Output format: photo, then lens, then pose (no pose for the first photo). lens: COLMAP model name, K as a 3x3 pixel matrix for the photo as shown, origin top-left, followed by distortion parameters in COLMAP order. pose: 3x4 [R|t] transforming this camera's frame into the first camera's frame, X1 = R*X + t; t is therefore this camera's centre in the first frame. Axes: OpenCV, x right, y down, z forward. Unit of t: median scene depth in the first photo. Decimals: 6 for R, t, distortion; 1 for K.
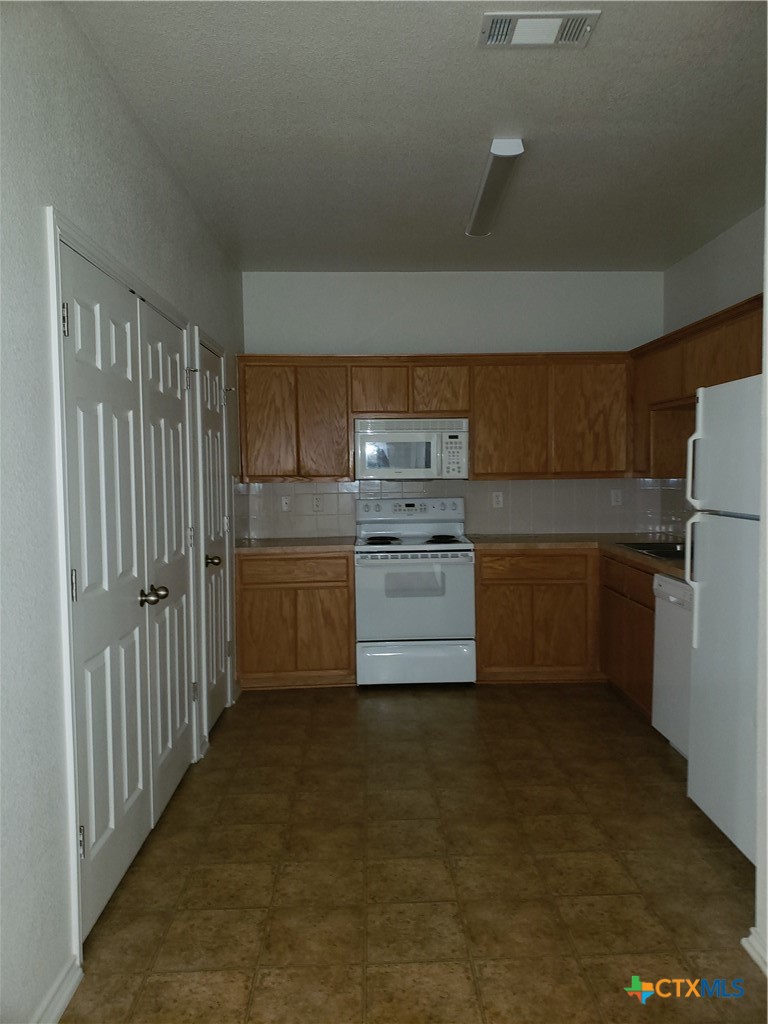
lens RADIAL K [[780.0, 0, 384.0], [0, 780.0, 512.0], [0, 0, 1]] dist [-0.002388, 0.000372]
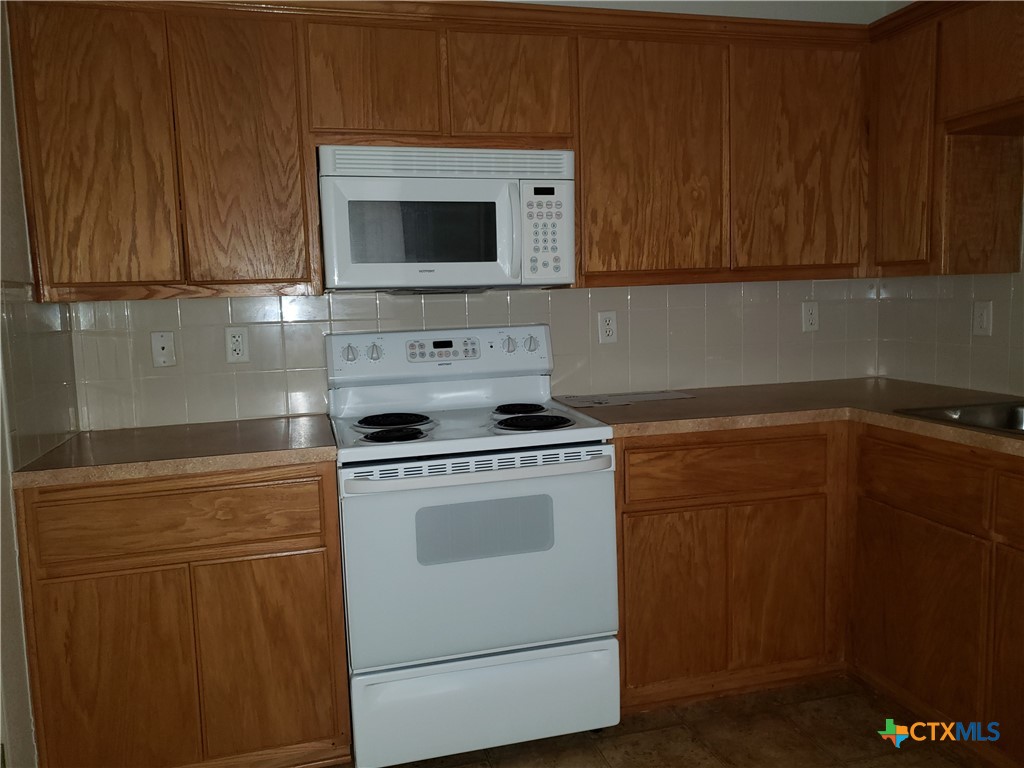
lens RADIAL K [[815.9, 0, 512.0], [0, 815.9, 384.0], [0, 0, 1]] dist [0.000855, -0.007472]
pose [[0.971494, -0.044707, 0.232811, -0.044671], [0.034245, 0.998222, 0.048788, -0.007640], [-0.234578, -0.039424, 0.971298, 0.534687]]
